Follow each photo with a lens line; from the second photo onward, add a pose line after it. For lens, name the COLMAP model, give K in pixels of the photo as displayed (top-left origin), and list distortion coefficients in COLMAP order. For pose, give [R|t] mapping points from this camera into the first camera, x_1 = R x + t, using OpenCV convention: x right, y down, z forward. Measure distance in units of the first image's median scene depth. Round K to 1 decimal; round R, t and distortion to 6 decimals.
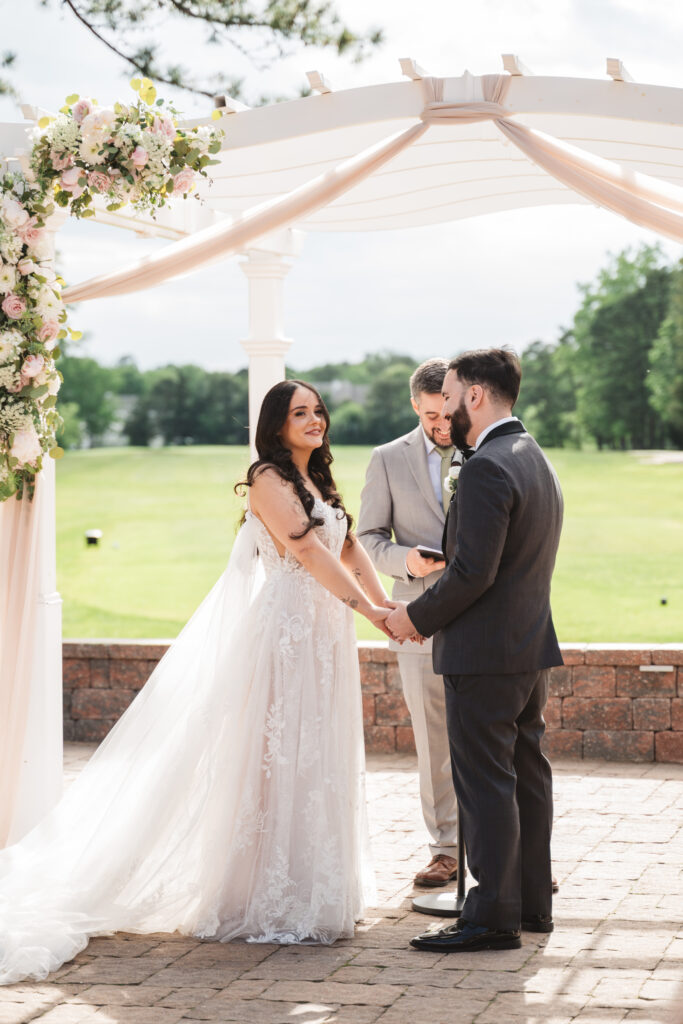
lens RADIAL K [[2220.2, 0, 344.0], [0, 2220.2, 511.0], [0, 0, 1]] dist [-0.009466, 0.000000]
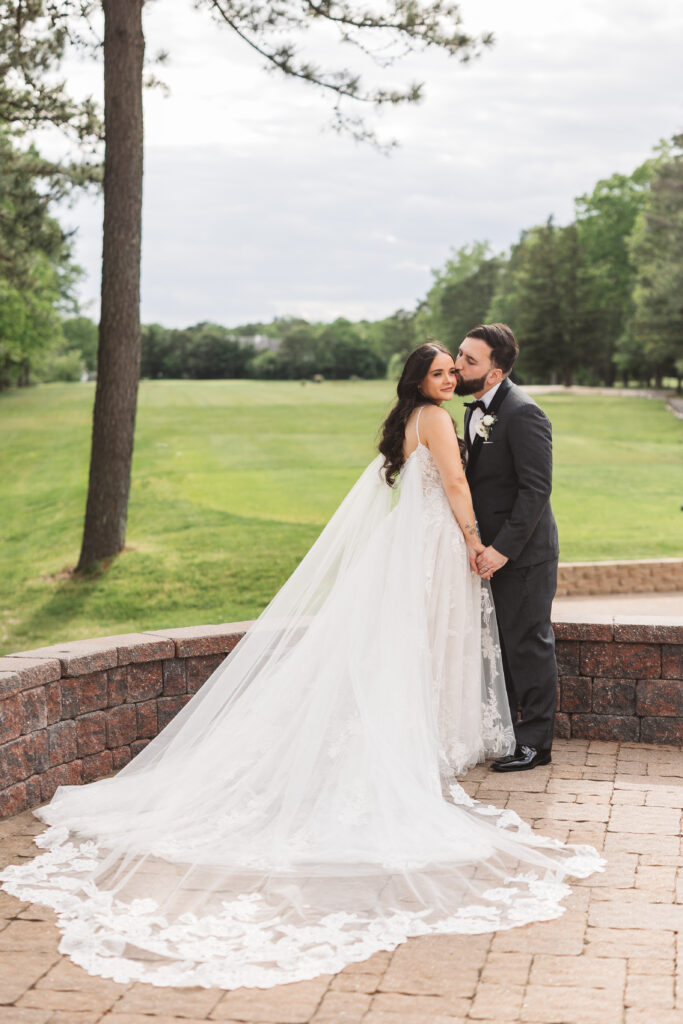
lens RADIAL K [[1500.2, 0, 342.5], [0, 1500.2, 513.2], [0, 0, 1]] dist [0.038711, 0.000000]
pose [[0.998342, 0.003525, 0.057460, -0.102926], [-0.006898, 0.998257, 0.058611, -0.005636], [-0.057154, -0.058911, 0.996626, 0.173487]]
